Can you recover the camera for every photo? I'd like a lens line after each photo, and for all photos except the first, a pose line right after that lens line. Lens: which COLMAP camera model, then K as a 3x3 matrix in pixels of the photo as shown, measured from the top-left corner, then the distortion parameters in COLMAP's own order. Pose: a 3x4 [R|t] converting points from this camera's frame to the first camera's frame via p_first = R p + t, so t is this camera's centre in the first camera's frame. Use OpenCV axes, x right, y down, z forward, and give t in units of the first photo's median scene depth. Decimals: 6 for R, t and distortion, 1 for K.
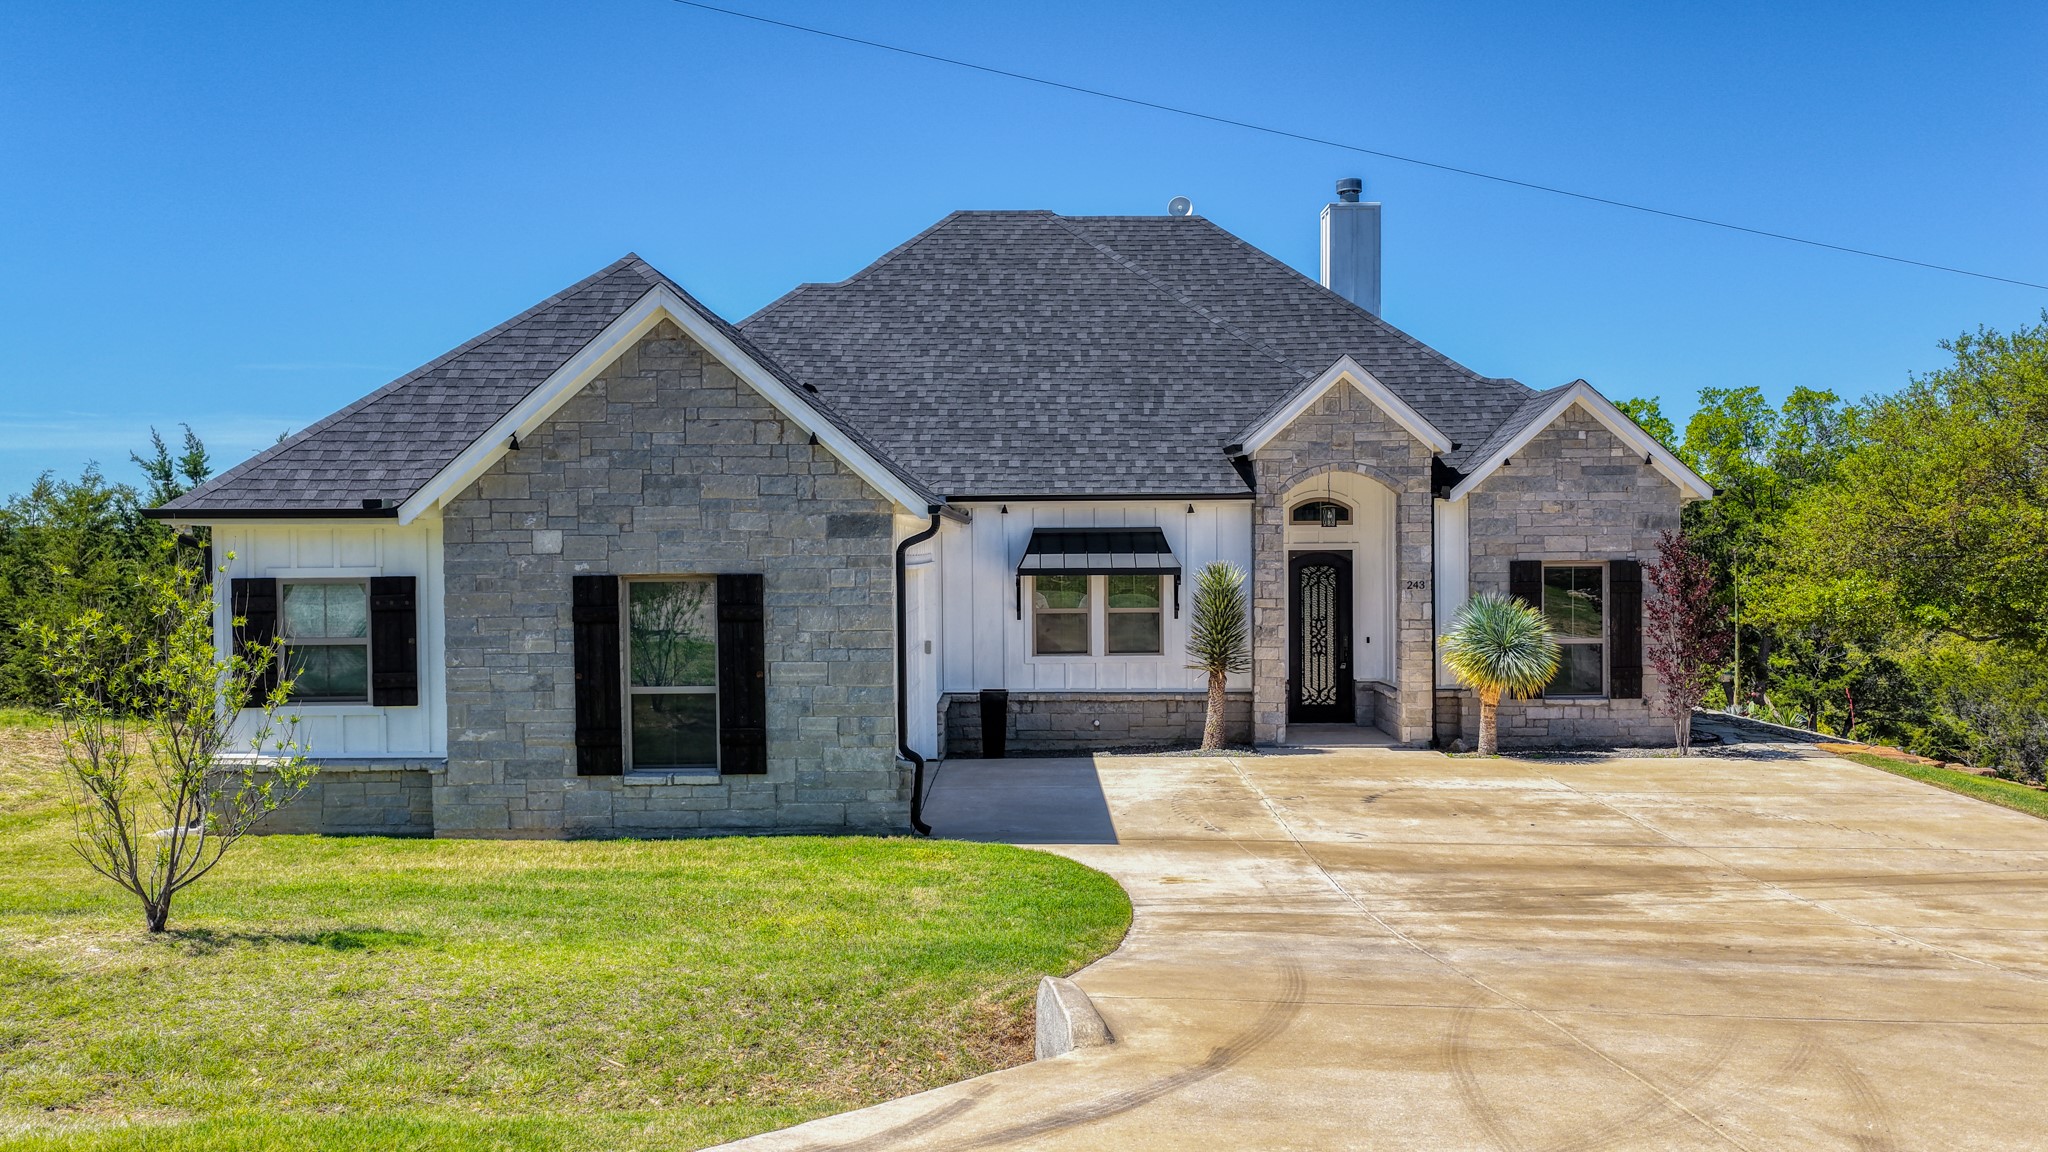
lens RADIAL K [[1705.8, 0, 1031.5], [0, 1705.8, 572.2], [0, 0, 1]] dist [0.000652, 0.015899]
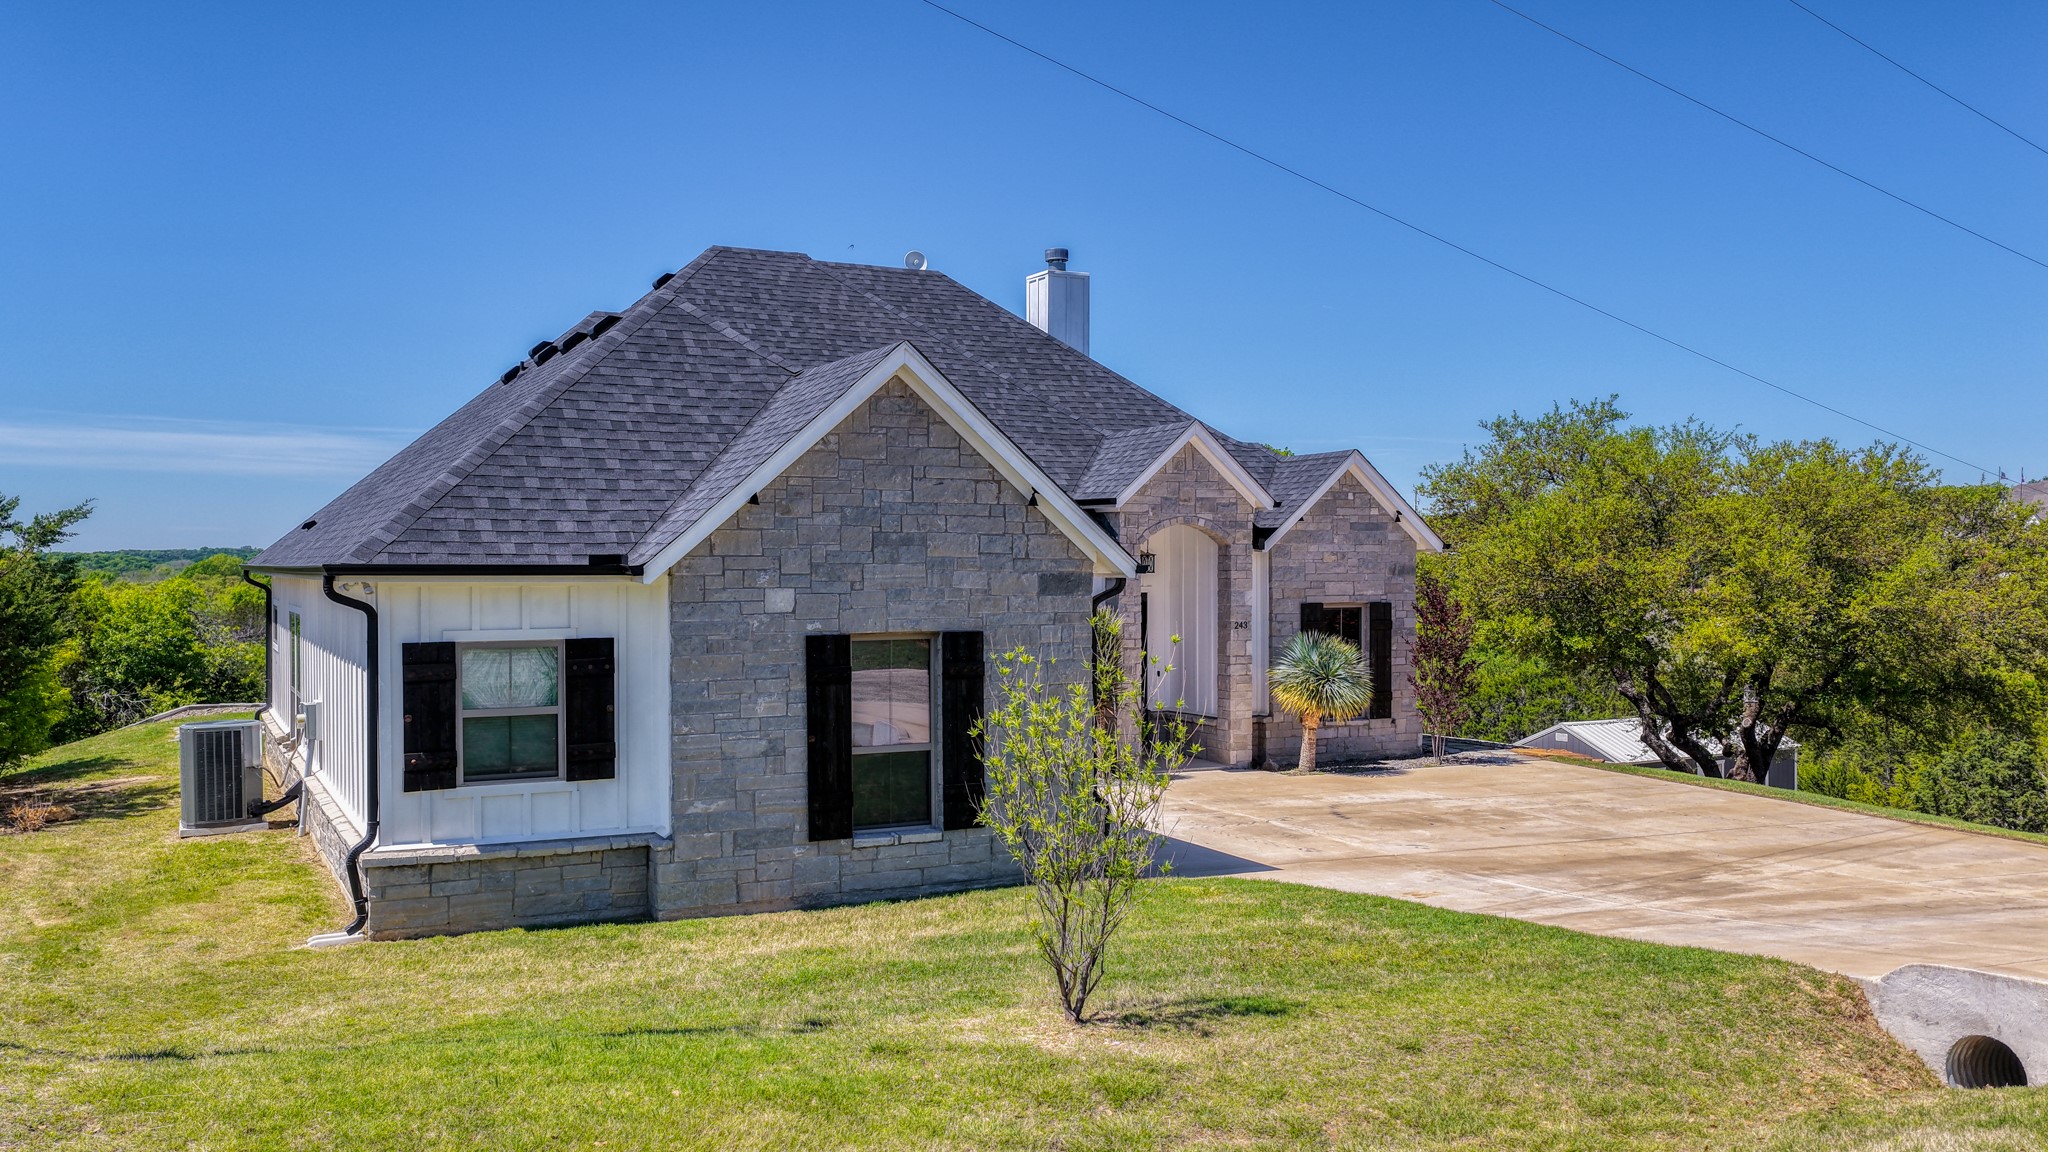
lens RADIAL K [[1705.8, 0, 1037.0], [0, 1705.8, 571.7], [0, 0, 1]] dist [0.000652, 0.015899]
pose [[0.887305, 0.002625, 0.461176, -0.582399], [0.002729, 0.999936, -0.010942, -0.022487], [-0.461175, 0.010968, 0.887241, 0.077355]]
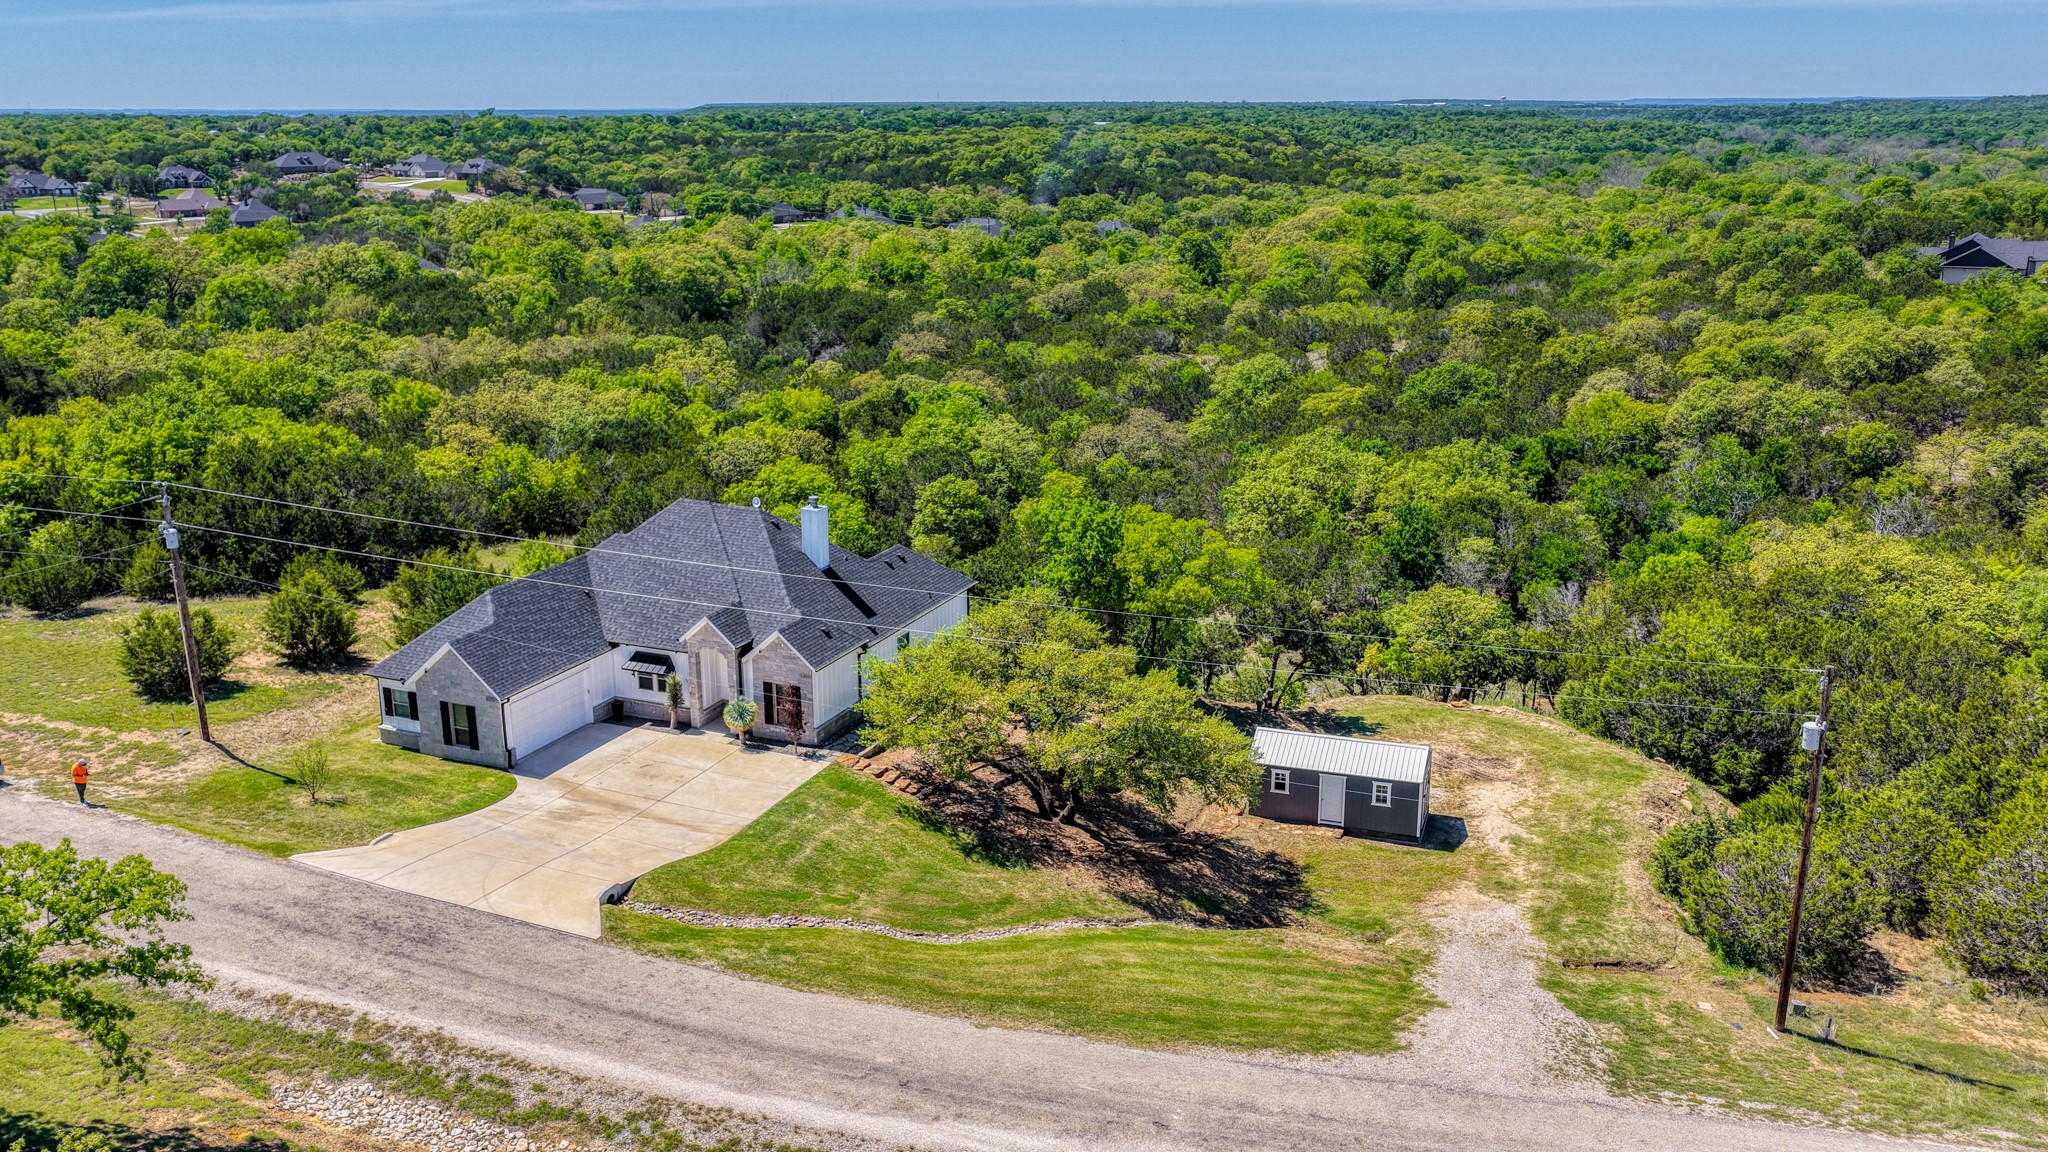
lens RADIAL K [[1705.8, 0, 1031.4], [0, 1705.8, 566.9], [0, 0, 1]] dist [0.000652, 0.015899]
pose [[0.918971, 0.106190, -0.379757, 2.636361], [-0.009201, 0.968569, 0.248573, -1.373653], [0.394217, -0.224938, 0.891064, -2.121341]]
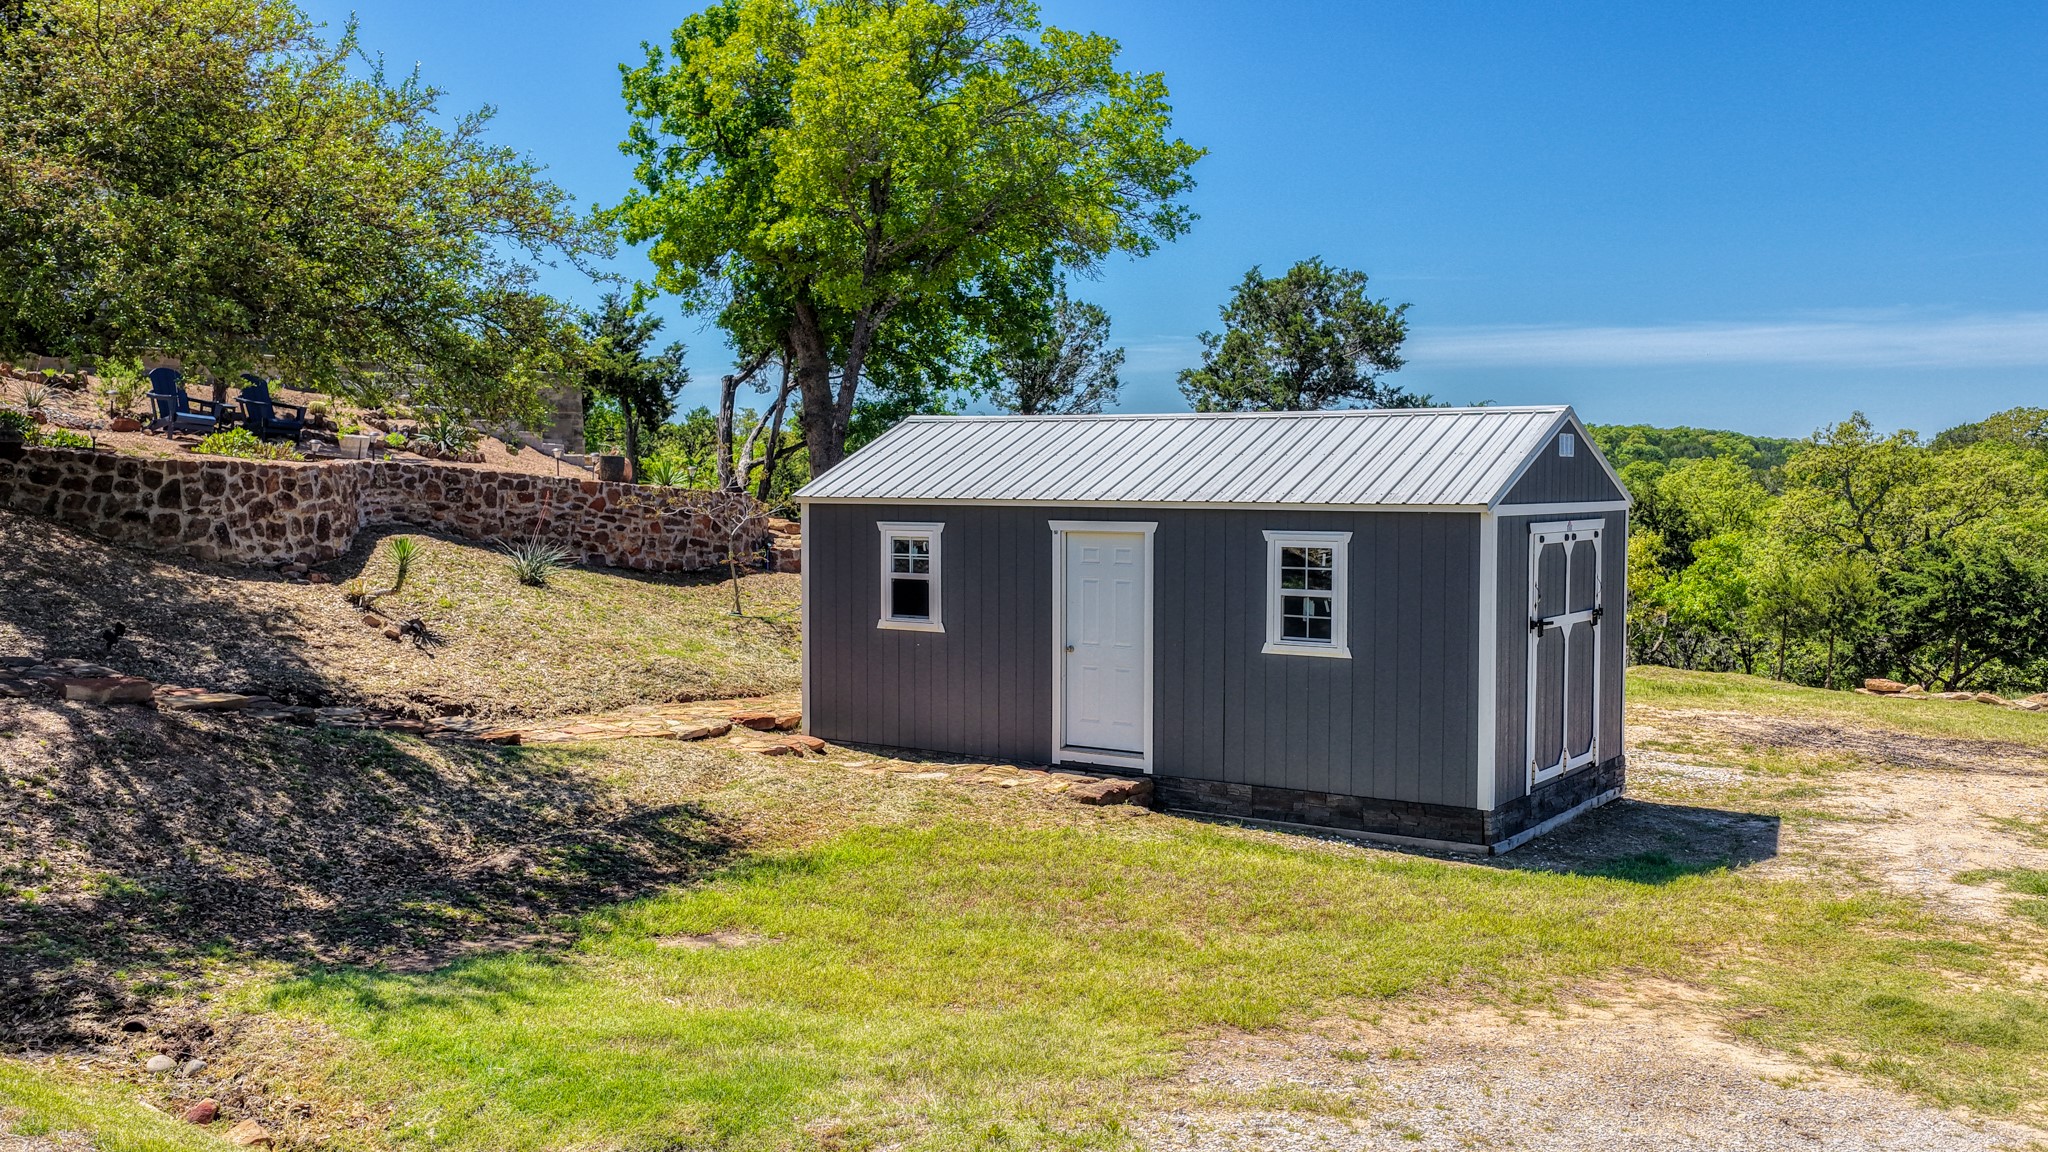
lens RADIAL K [[1857.4, 0, 1027.8], [0, 1857.4, 565.4], [0, 0, 1]] dist [0.005714, -0.016133]
pose [[0.784010, 0.040365, -0.619434, 2.342918], [-0.017384, 0.998920, 0.043092, 0.244711], [0.620504, -0.023016, 0.783865, 1.207987]]
